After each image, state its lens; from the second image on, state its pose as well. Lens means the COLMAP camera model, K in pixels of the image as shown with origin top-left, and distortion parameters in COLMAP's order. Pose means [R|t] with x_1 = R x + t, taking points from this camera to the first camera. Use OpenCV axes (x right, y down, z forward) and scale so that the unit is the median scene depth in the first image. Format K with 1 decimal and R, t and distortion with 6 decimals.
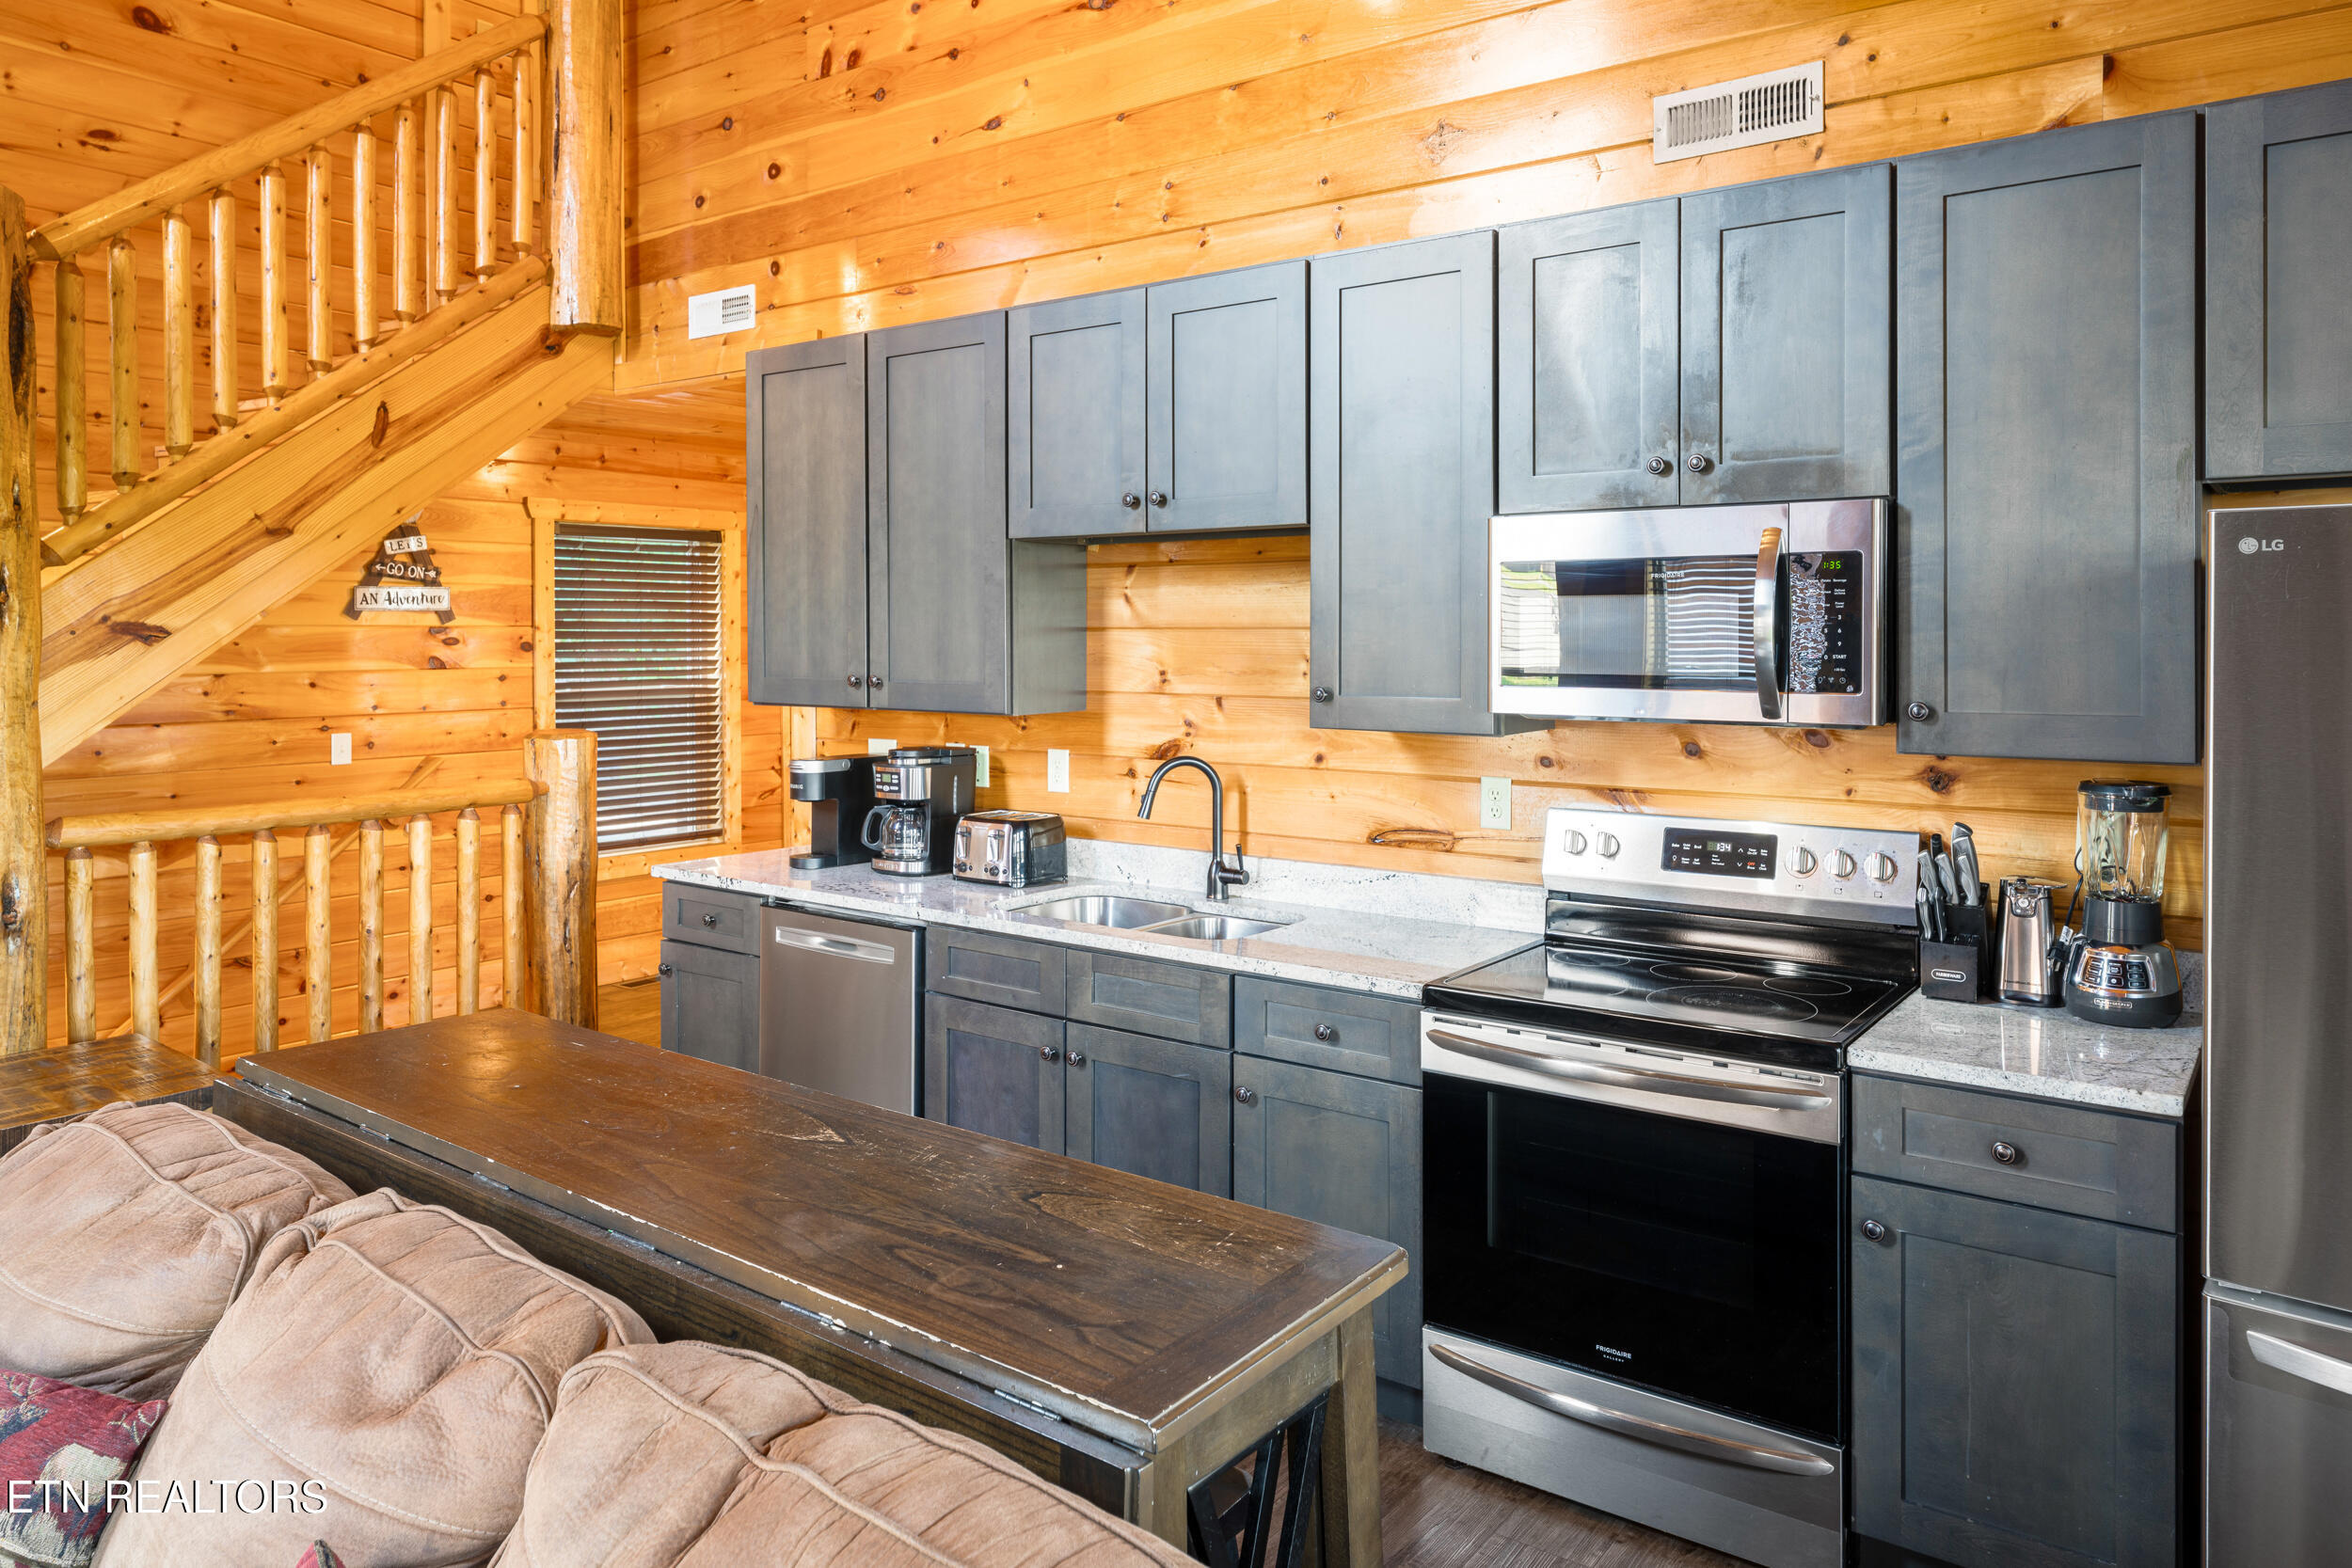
lens RADIAL K [[1552.6, 0, 1201.6], [0, 1552.6, 639.8], [0, 0, 1]] dist [0.004322, 0.002256]
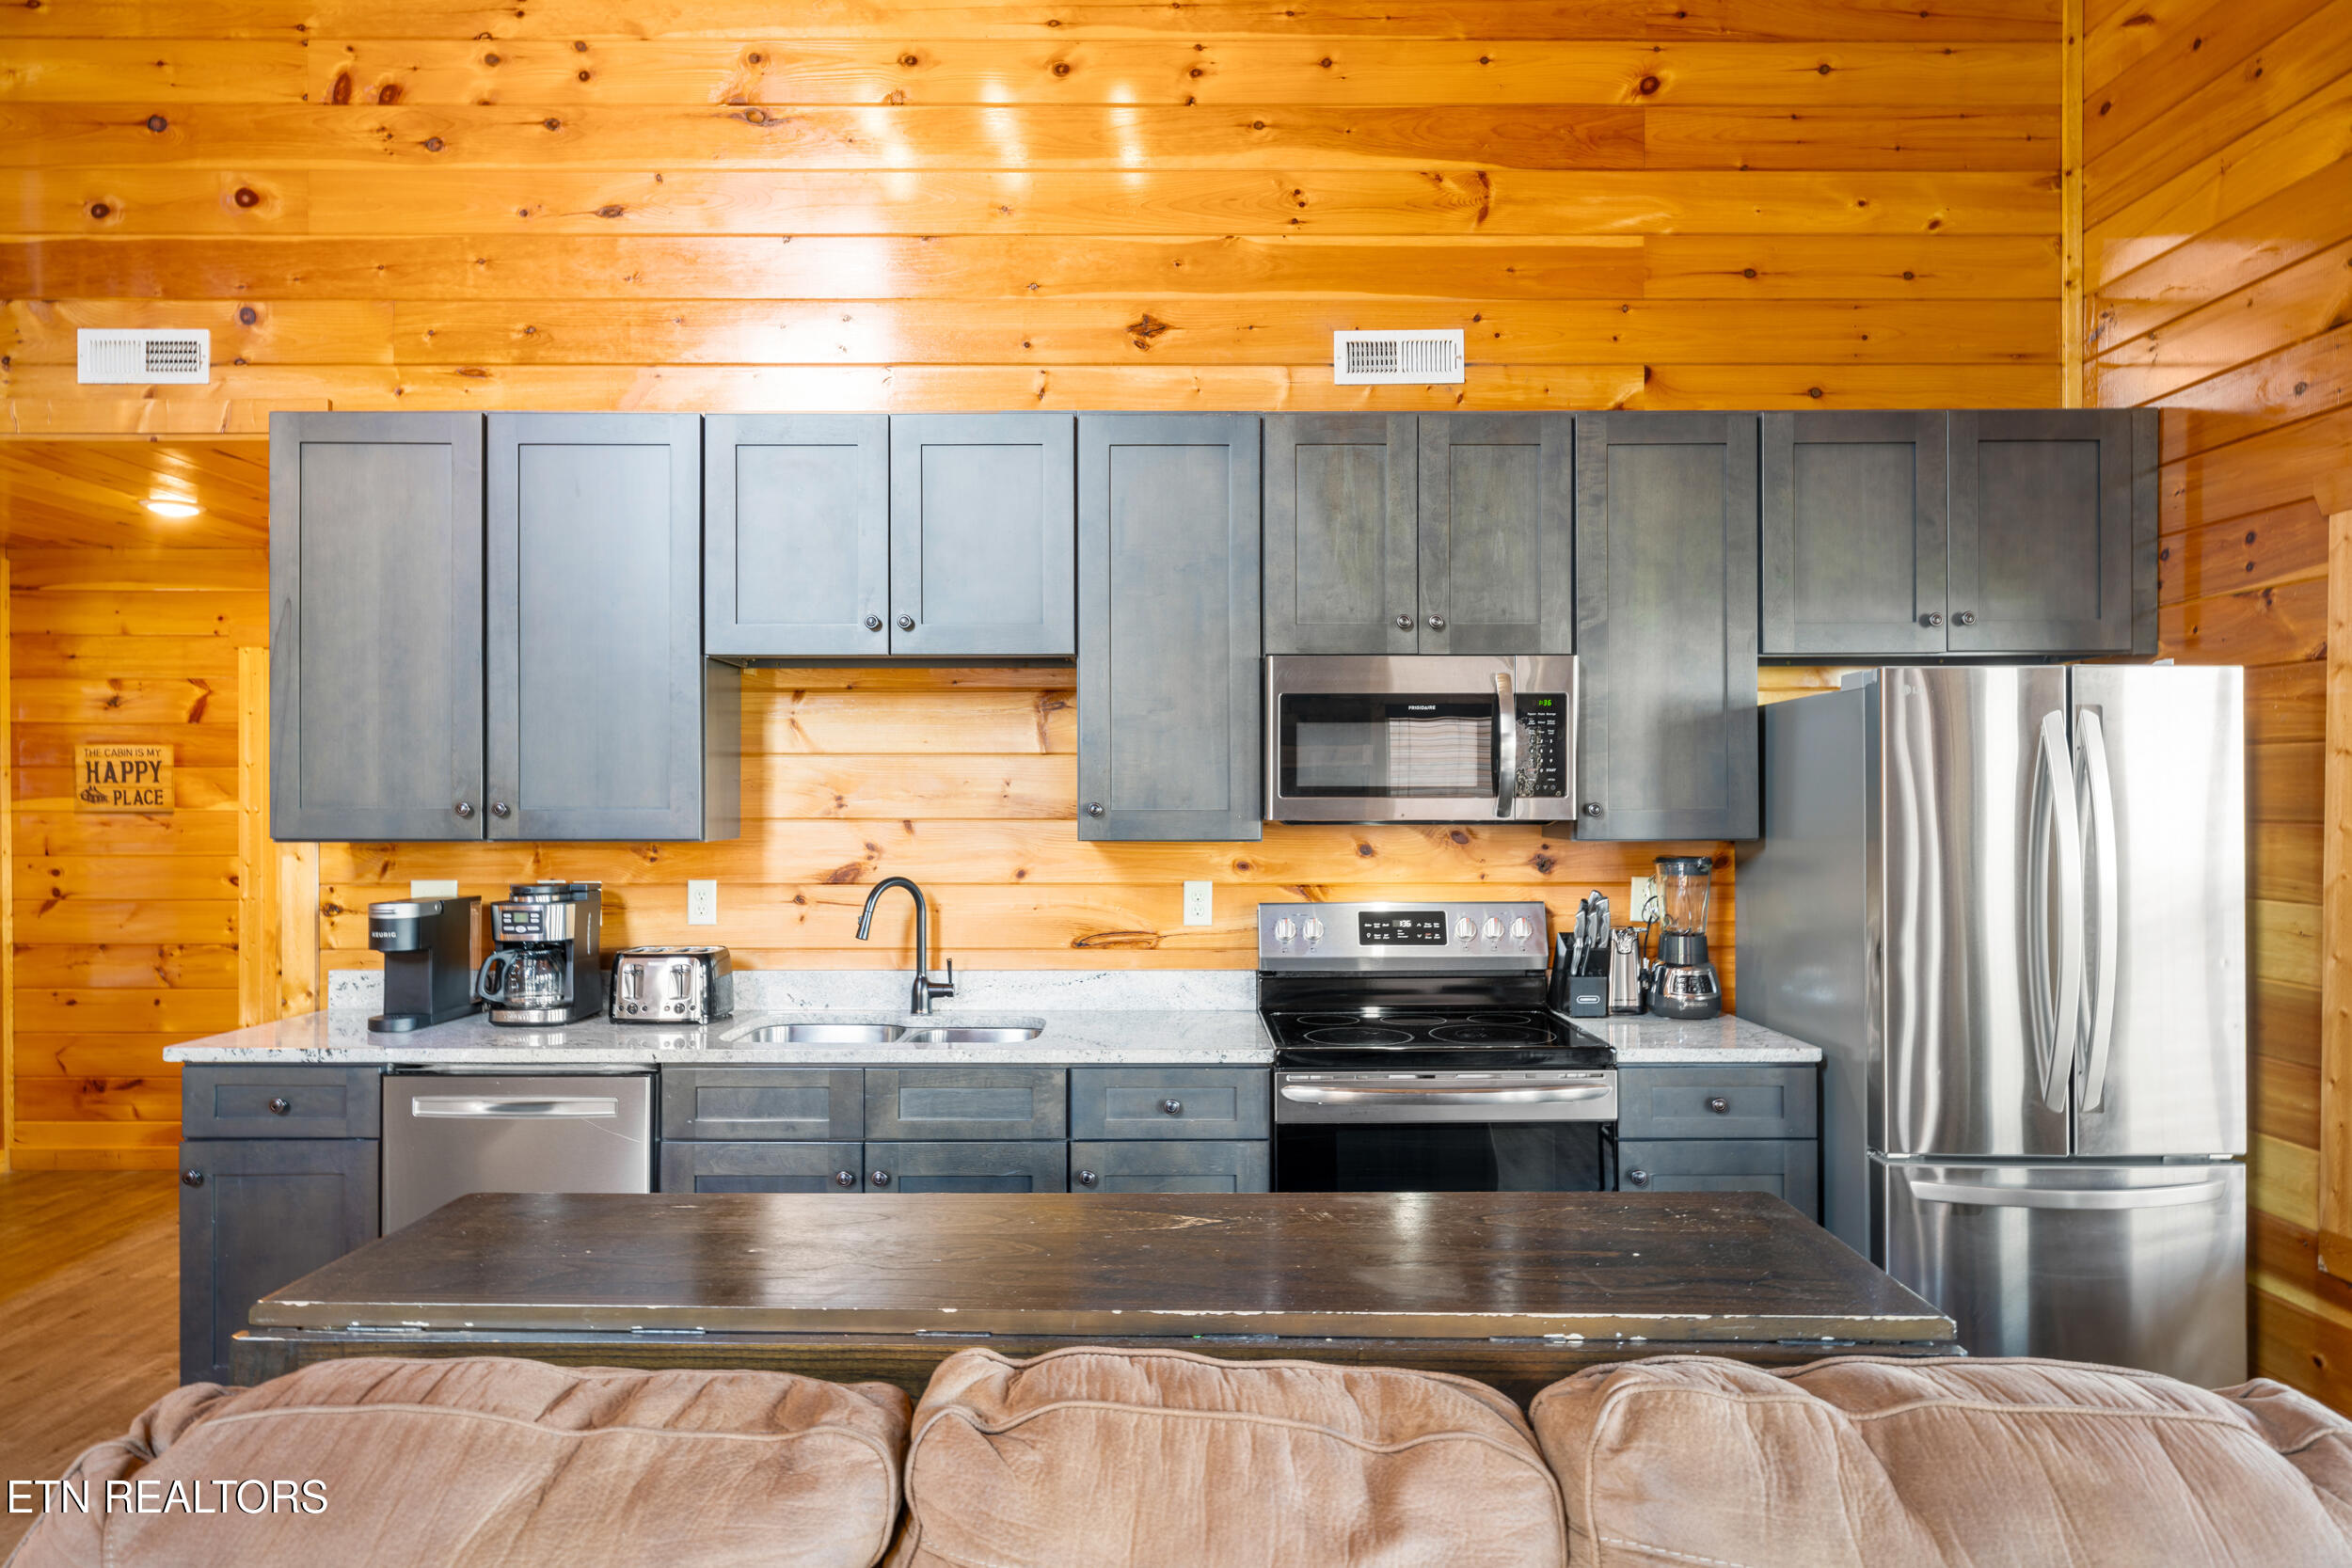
lens RADIAL K [[1375.0, 0, 1179.2], [0, 1375.0, 794.8], [0, 0, 1]] dist [0.004647, -0.000140]
pose [[0.805778, 0.002757, 0.592211, -0.414245], [0.003455, 0.999950, -0.009355, 0.031170], [-0.592207, 0.009584, 0.805729, 0.162877]]
